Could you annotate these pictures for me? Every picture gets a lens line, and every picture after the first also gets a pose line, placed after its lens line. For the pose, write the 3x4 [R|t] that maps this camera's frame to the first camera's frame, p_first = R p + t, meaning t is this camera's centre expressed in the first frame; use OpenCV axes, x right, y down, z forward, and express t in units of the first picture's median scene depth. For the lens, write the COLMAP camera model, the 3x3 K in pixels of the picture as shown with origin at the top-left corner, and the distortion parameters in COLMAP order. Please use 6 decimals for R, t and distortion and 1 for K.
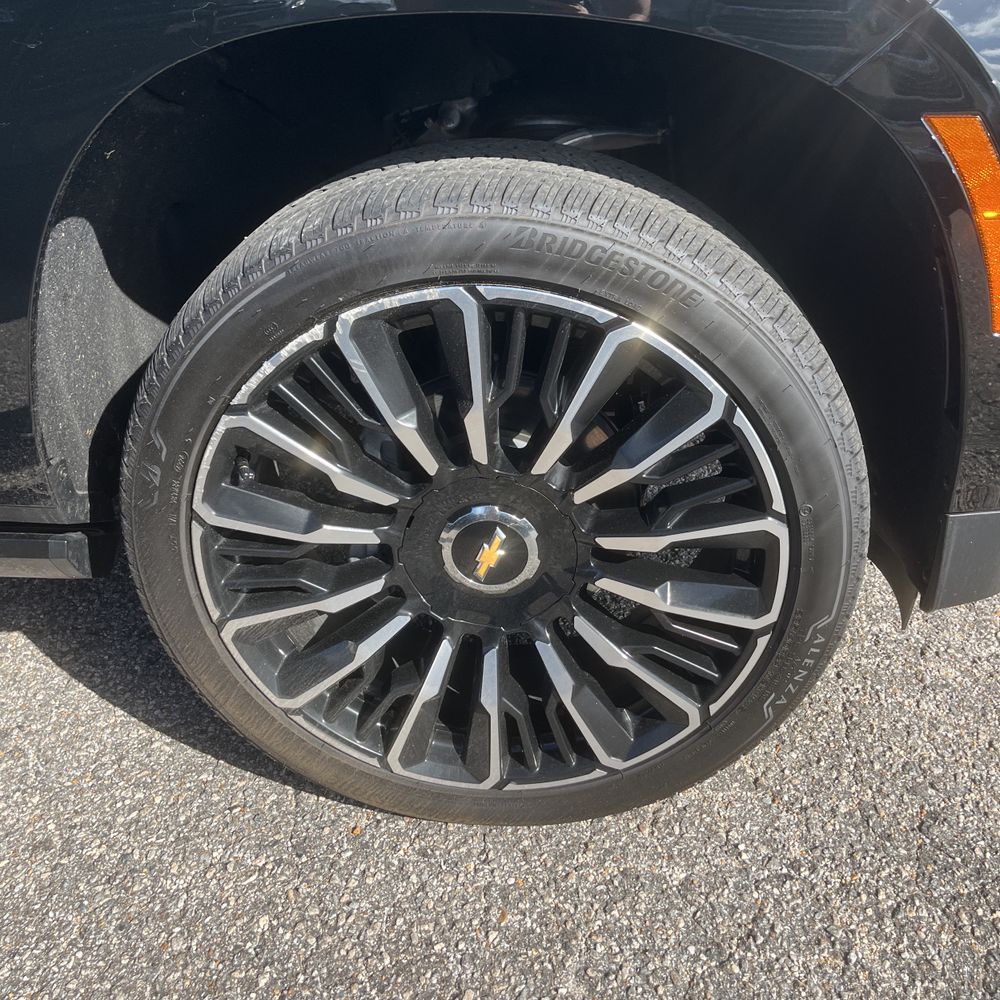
lens RADIAL K [[1014.2, 0, 514.7], [0, 1014.2, 523.5], [0, 0, 1]] dist [0.018861, 0.000000]
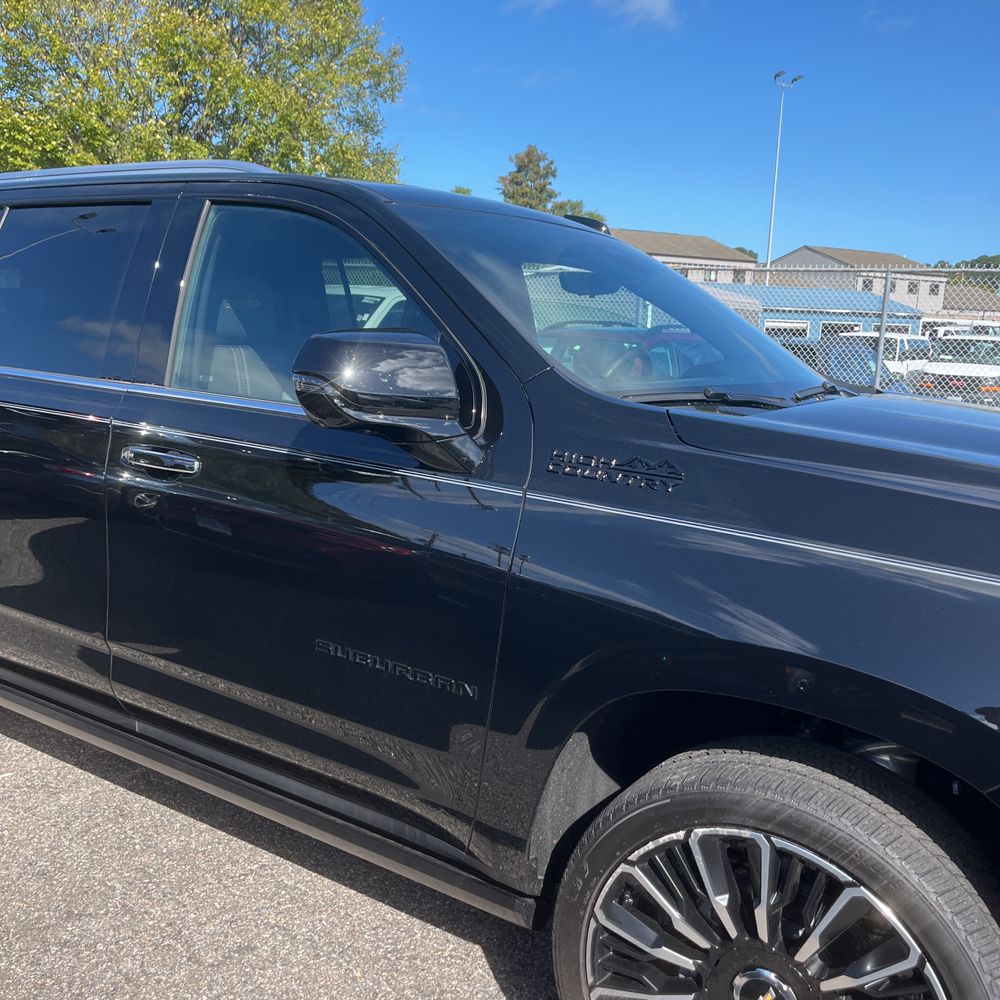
lens RADIAL K [[1014.2, 0, 503.0], [0, 1014.2, 501.1], [0, 0, 1]] dist [0.018861, 0.000000]
pose [[0.862007, 0.129238, -0.490144, 0.319694], [-0.303110, 0.906448, -0.294069, -0.093923], [0.406285, 0.402058, 0.820538, -0.789798]]
